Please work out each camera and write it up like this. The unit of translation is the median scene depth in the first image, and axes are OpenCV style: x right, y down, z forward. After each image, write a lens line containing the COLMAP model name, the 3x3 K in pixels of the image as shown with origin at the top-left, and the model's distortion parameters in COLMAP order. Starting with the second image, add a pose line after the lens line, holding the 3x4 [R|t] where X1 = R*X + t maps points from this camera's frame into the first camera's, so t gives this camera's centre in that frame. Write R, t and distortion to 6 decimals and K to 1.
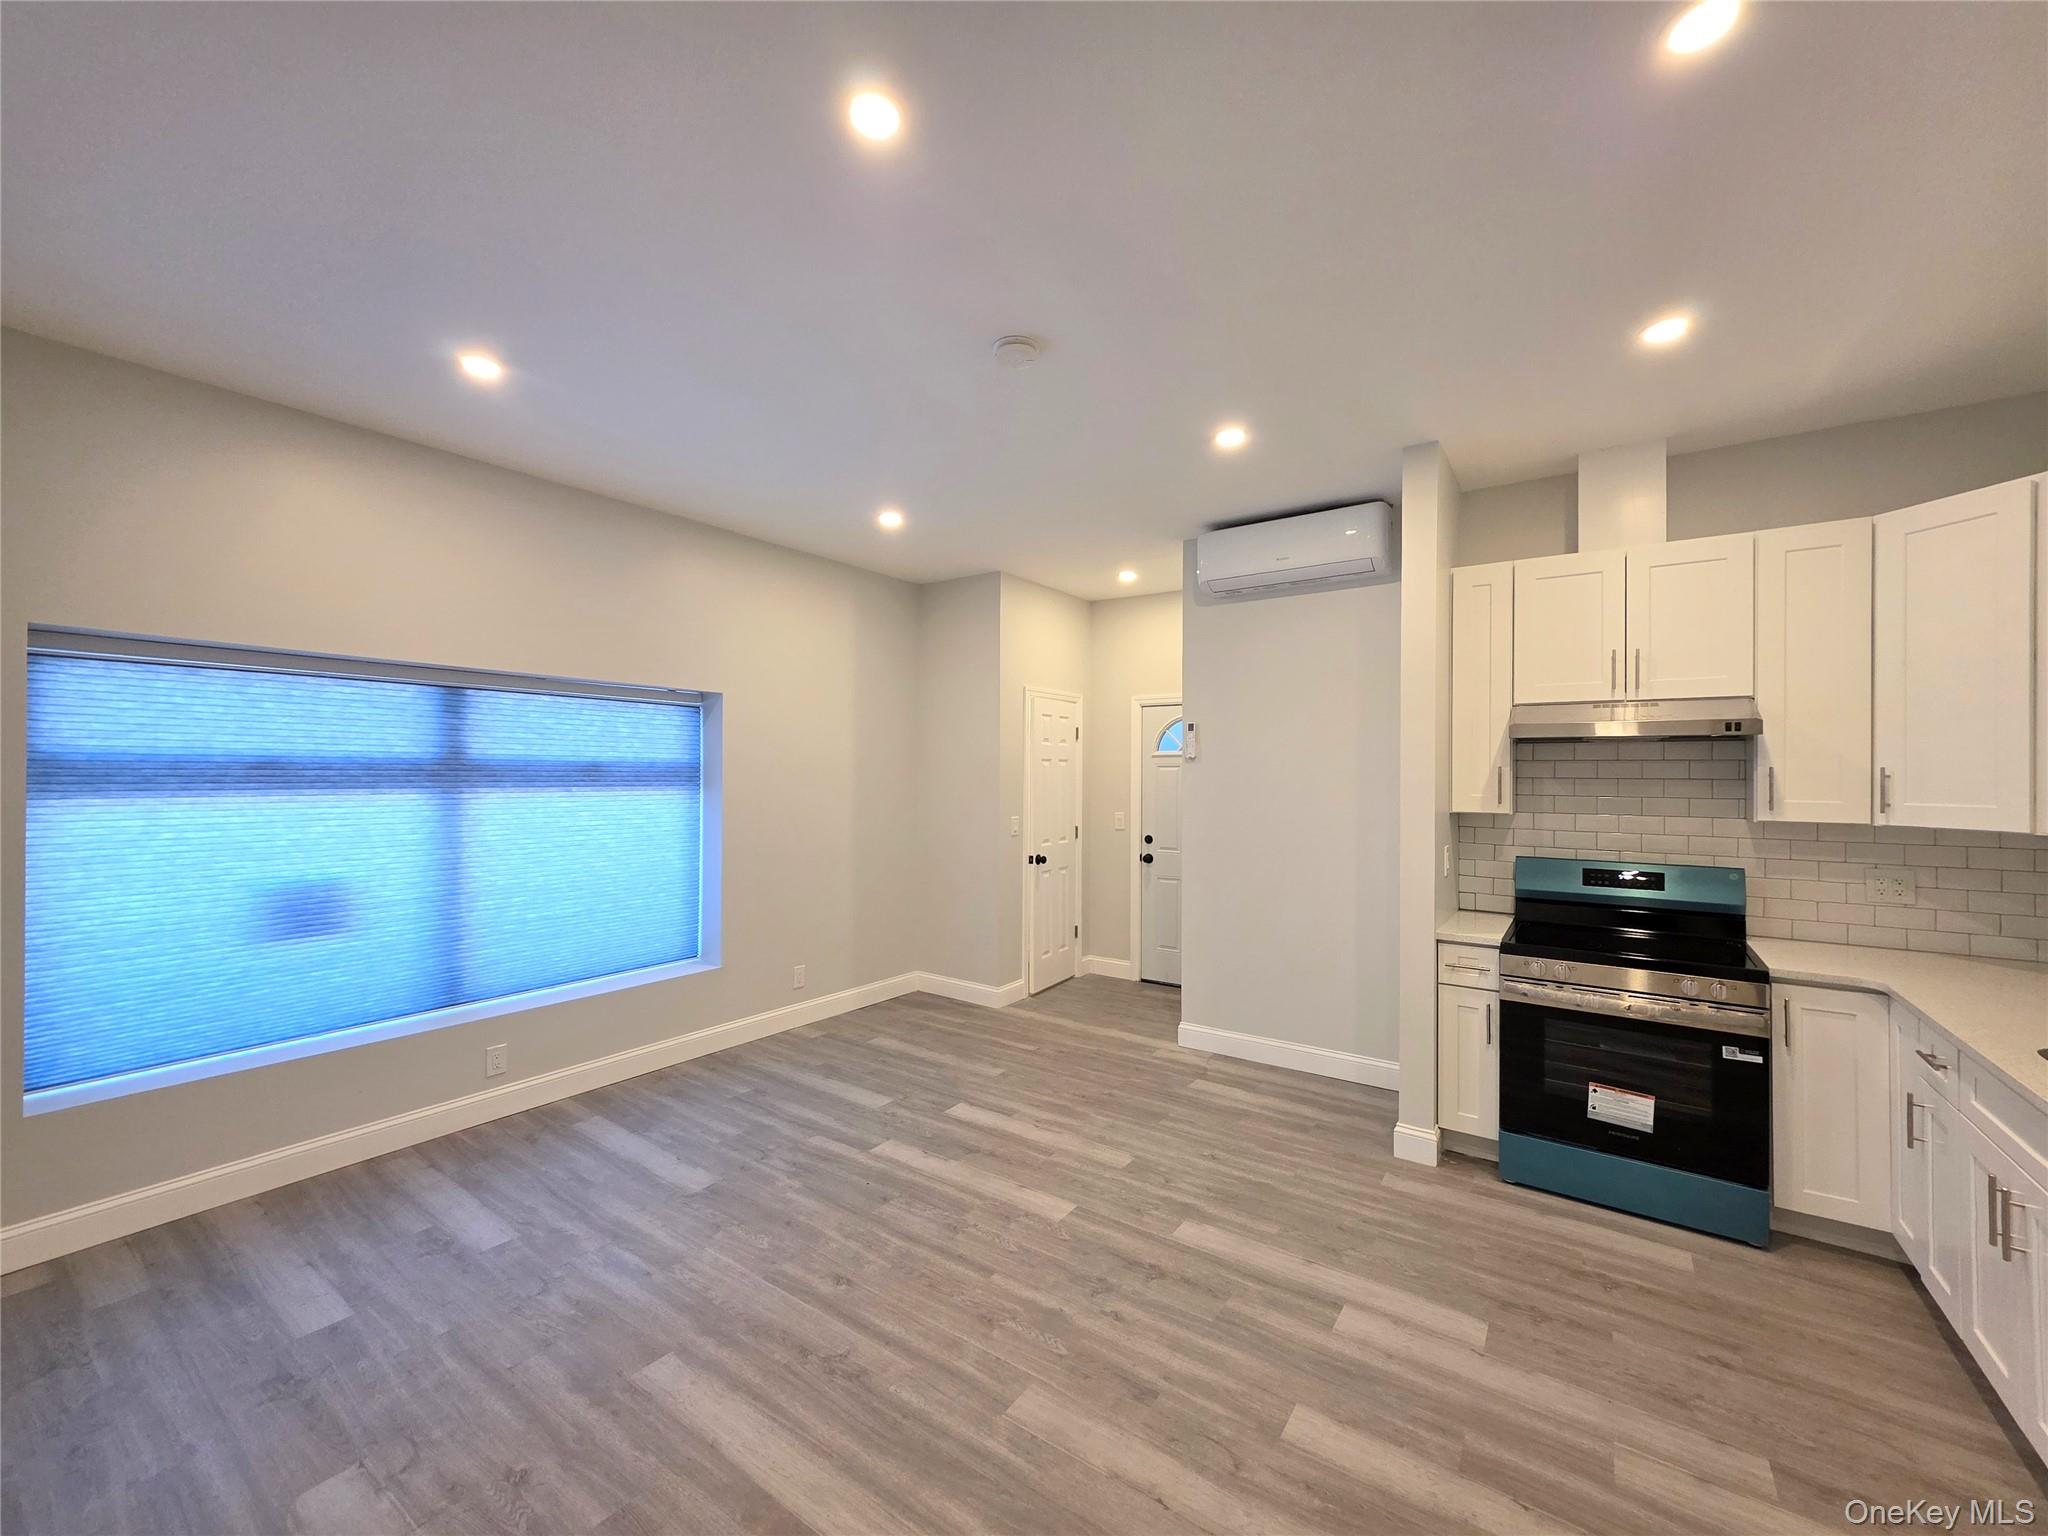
lens RADIAL K [[816.8, 0, 1036.8], [0, 816.8, 772.0], [0, 0, 1]] dist [0.004151, 0.000145]
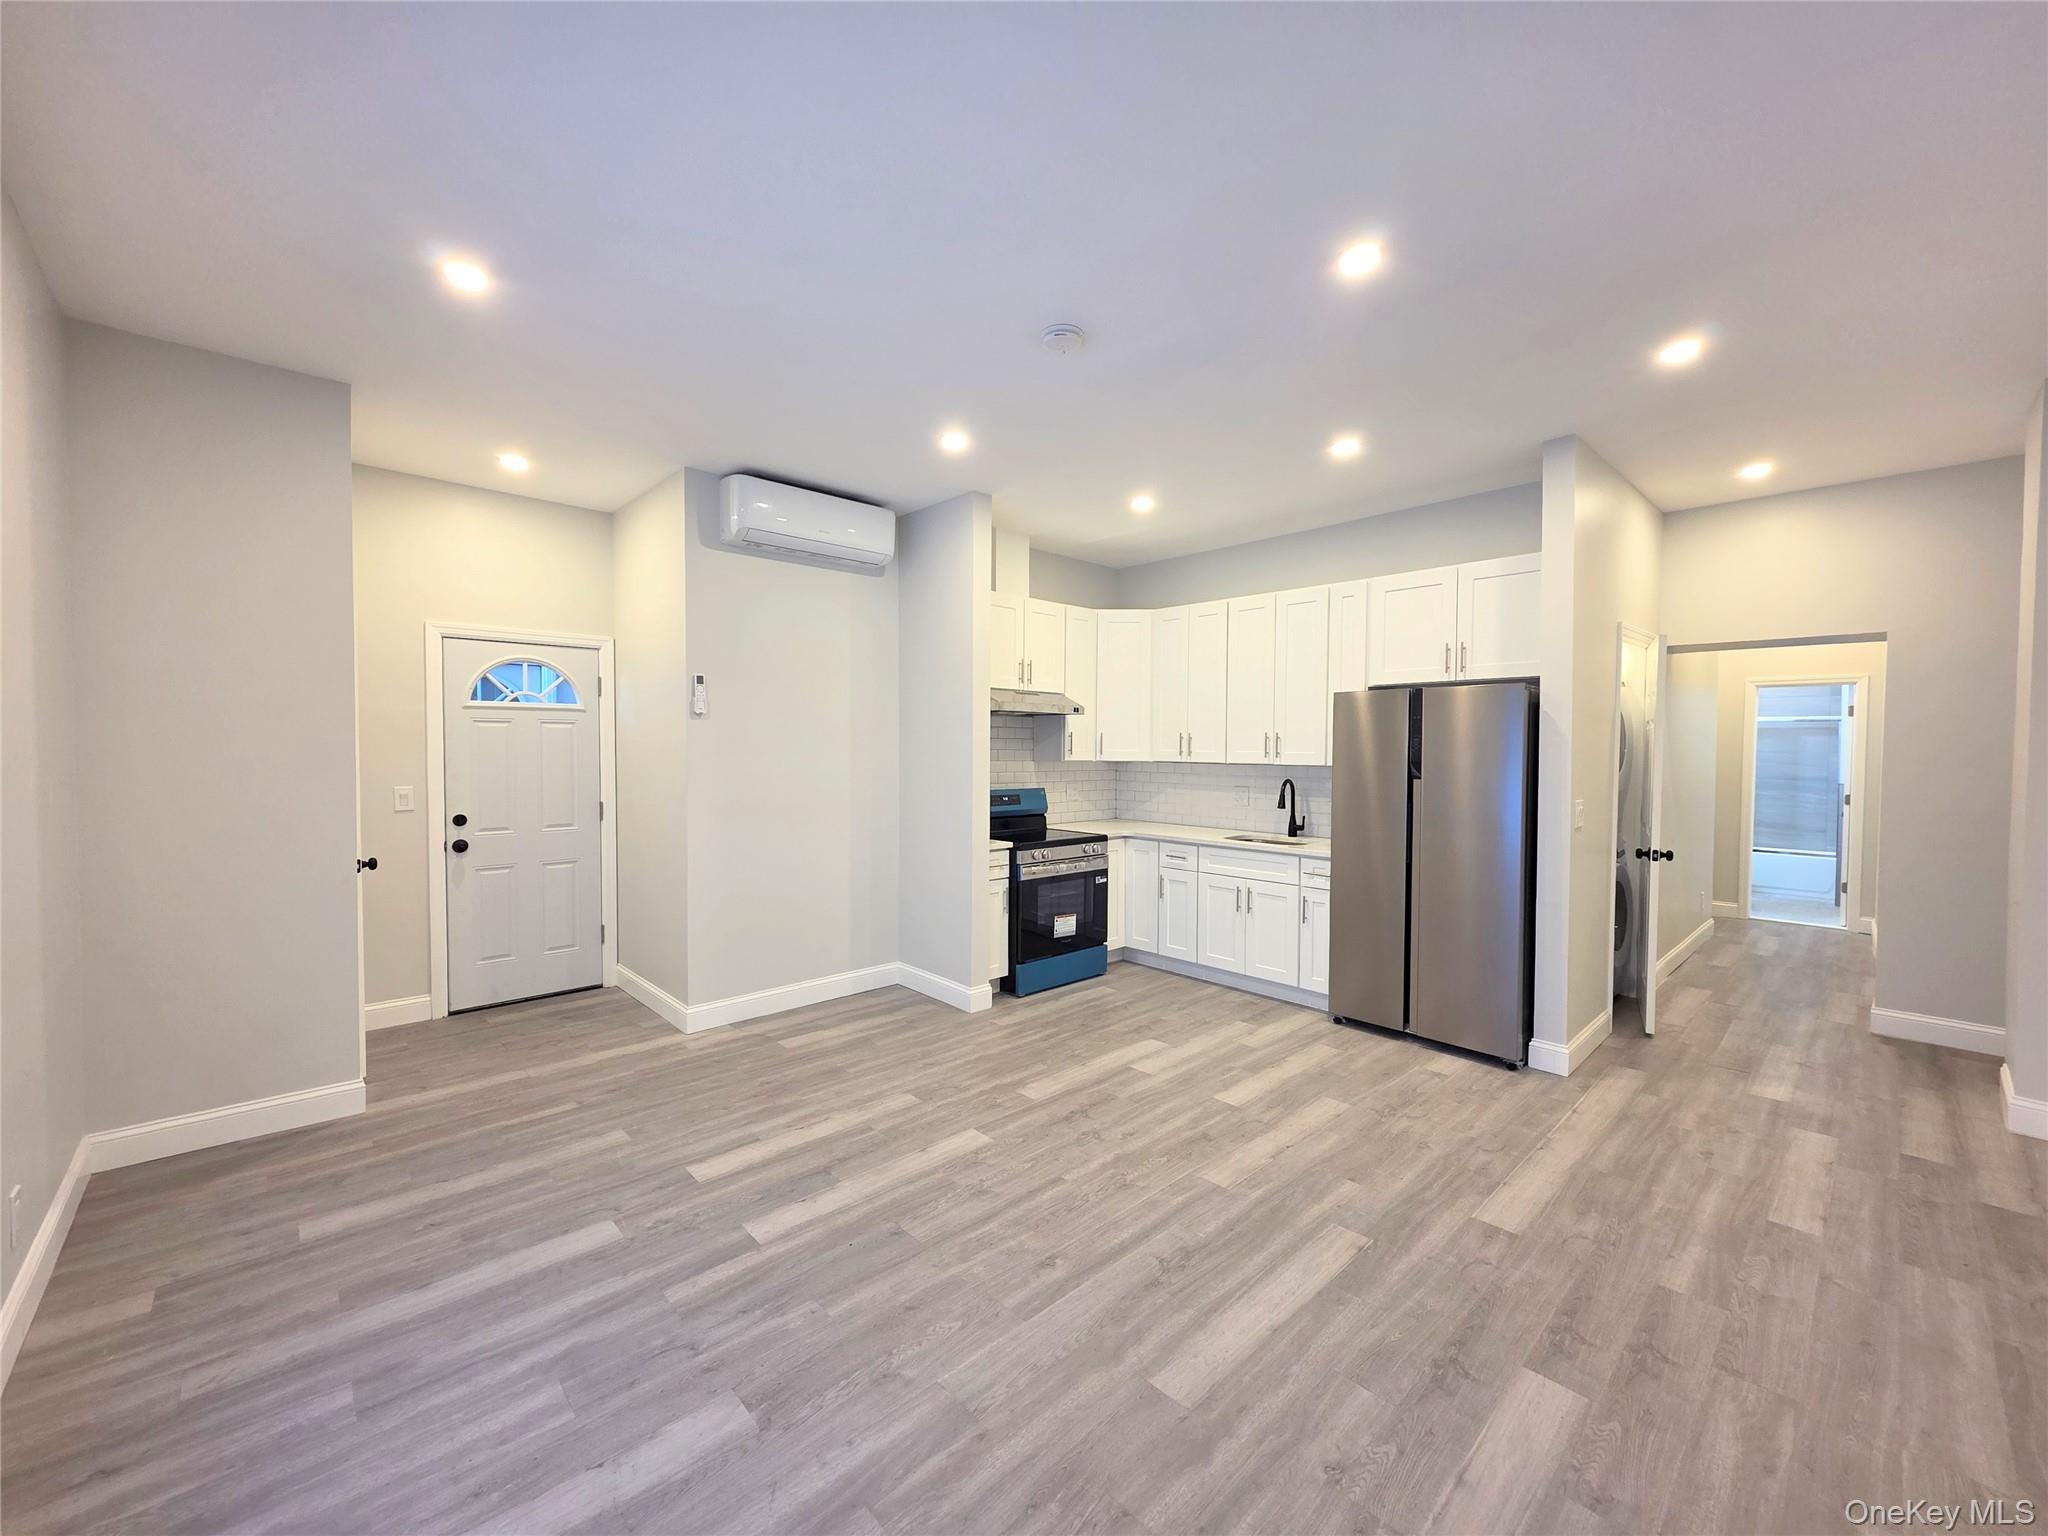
lens RADIAL K [[816.8, 0, 1027.6], [0, 816.8, 772.2], [0, 0, 1]] dist [0.004151, 0.000145]
pose [[0.203518, -0.033232, 0.978507, -0.886716], [-0.005516, 0.999369, 0.035088, 0.019137], [-0.979056, -0.012538, 0.203207, 0.649043]]
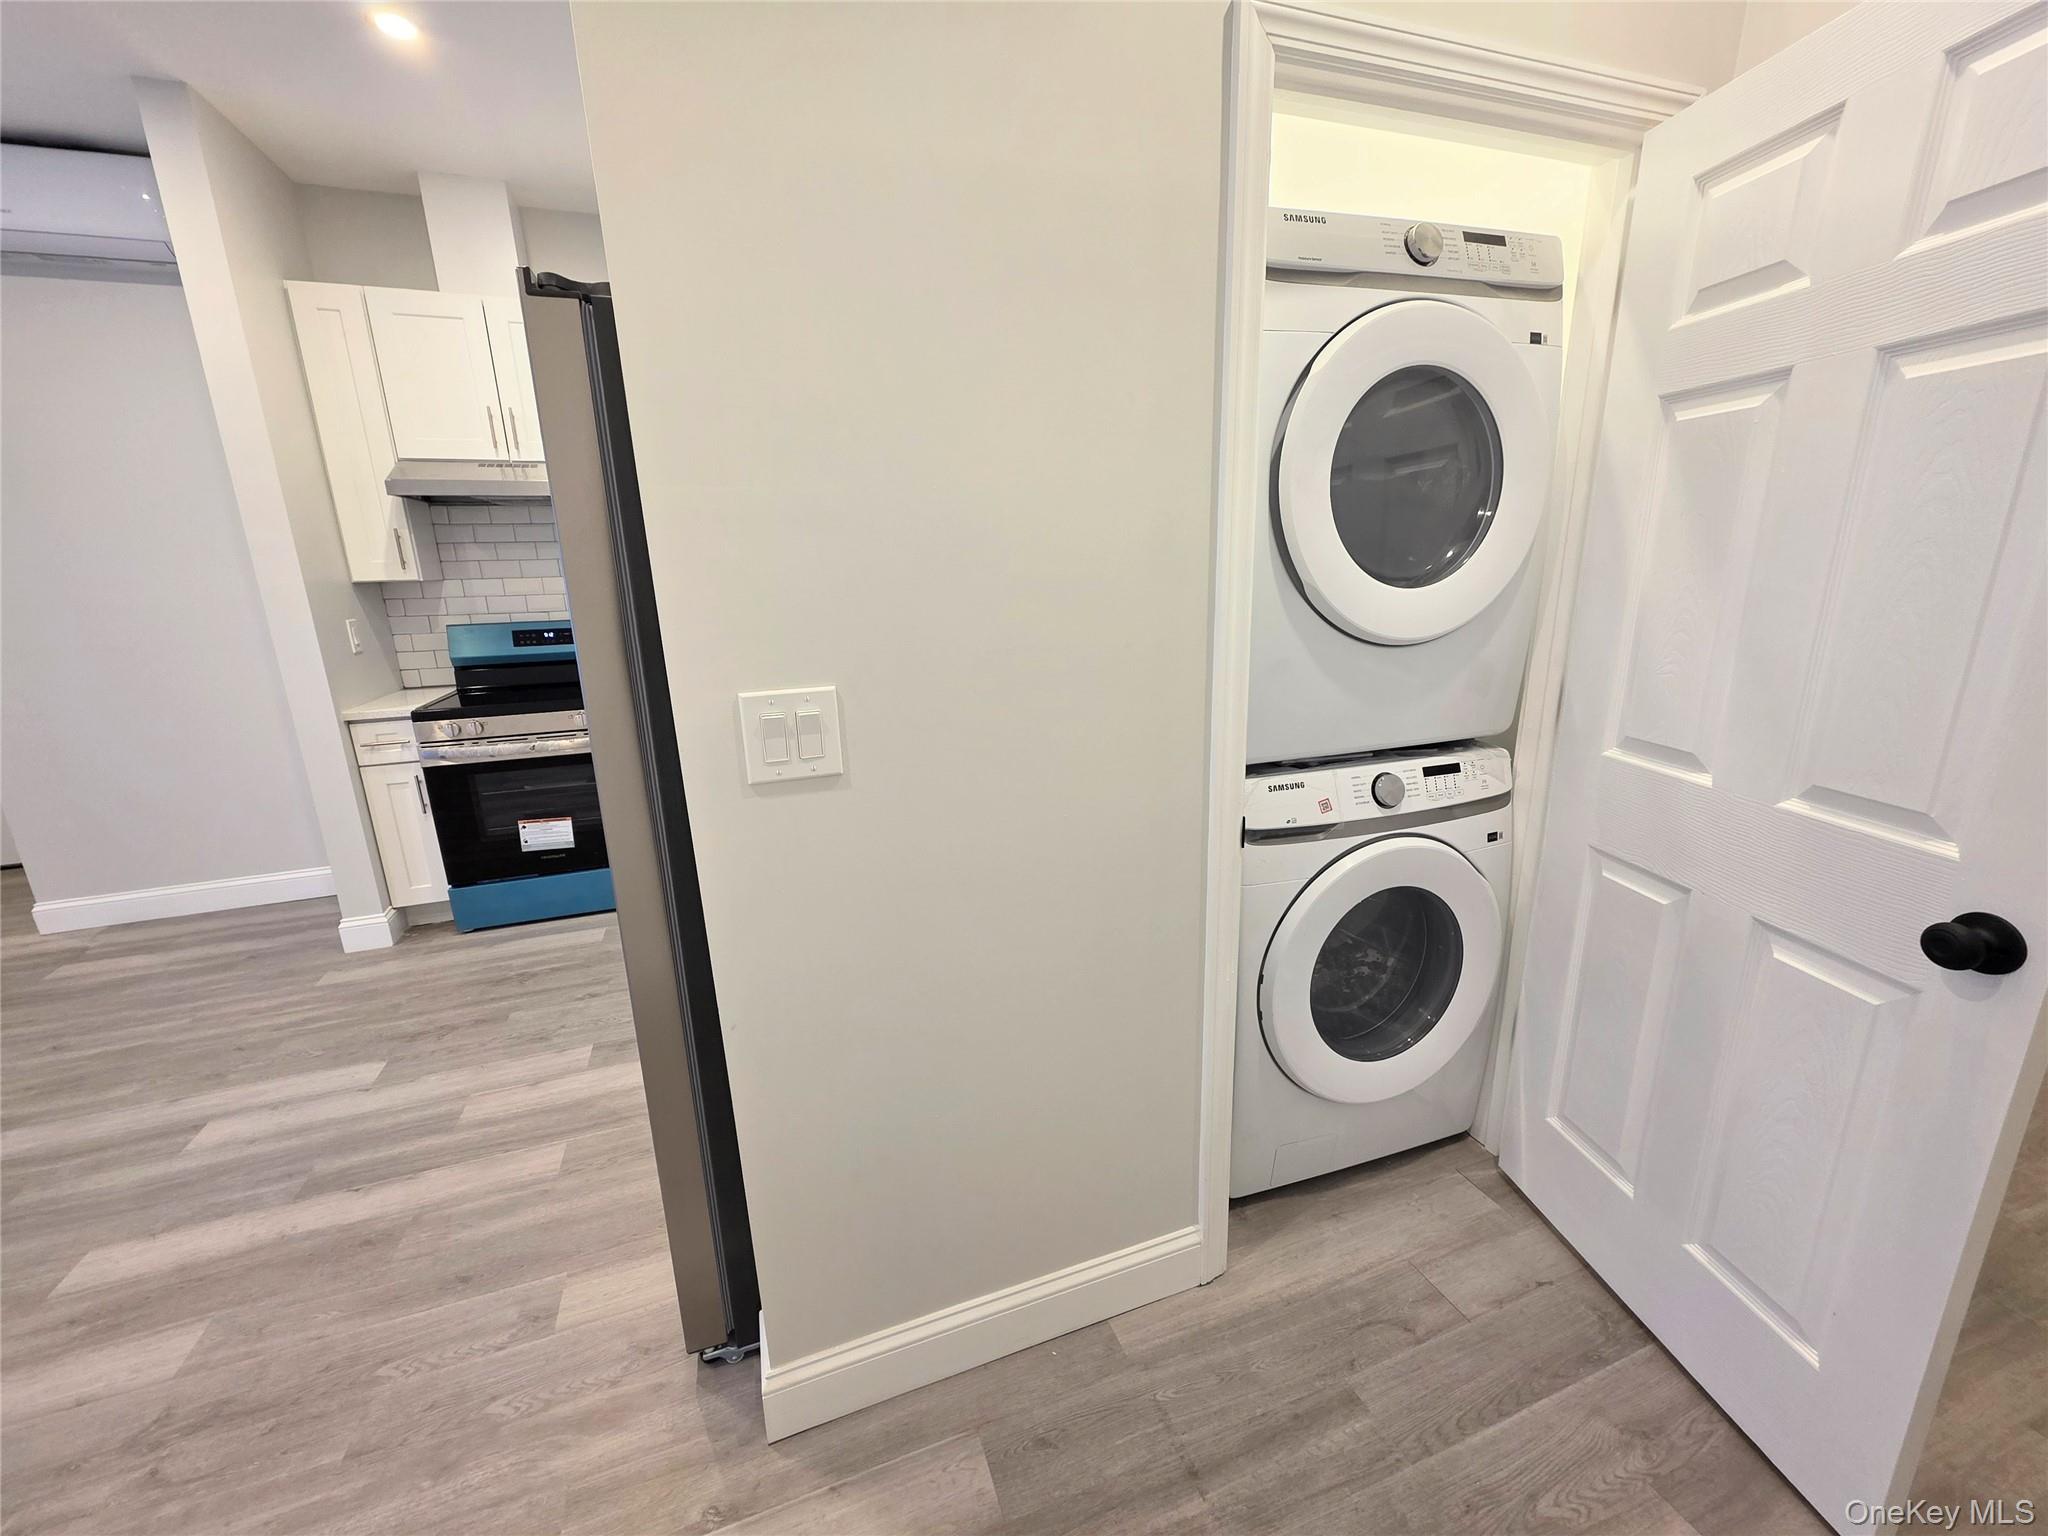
lens RADIAL K [[816.8, 0, 1036.6], [0, 816.8, 769.4], [0, 0, 1]] dist [0.004151, 0.000145]
pose [[0.575497, -0.224531, 0.786377, 0.202795], [0.028163, 0.966443, 0.255334, 0.043518], [-0.817319, -0.124798, 0.562509, -0.170443]]
